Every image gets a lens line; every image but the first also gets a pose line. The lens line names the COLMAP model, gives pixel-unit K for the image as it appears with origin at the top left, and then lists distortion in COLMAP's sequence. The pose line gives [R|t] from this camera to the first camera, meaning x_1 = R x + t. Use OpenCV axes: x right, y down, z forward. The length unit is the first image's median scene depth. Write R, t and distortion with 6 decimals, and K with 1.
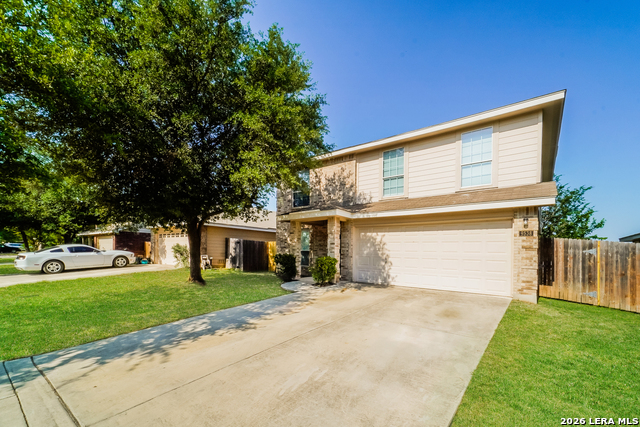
lens RADIAL K [[278.3, 0, 319.7], [0, 278.3, 252.3], [0, 0, 1]] dist [0.035739, 0.000095]
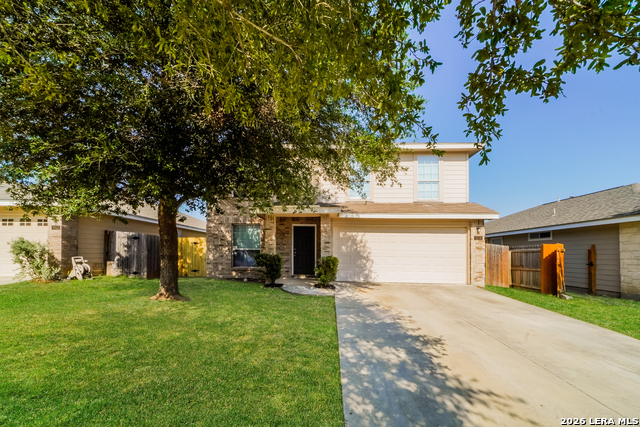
lens RADIAL K [[273.5, 0, 320.2], [0, 273.5, 251.1], [0, 0, 1]] dist [0.021551, 0.000154]
pose [[0.802992, 0.000347, 0.595990, -0.714693], [0.000916, 0.999998, -0.001816, -0.000274], [-0.595989, 0.002004, 0.802990, 0.372715]]
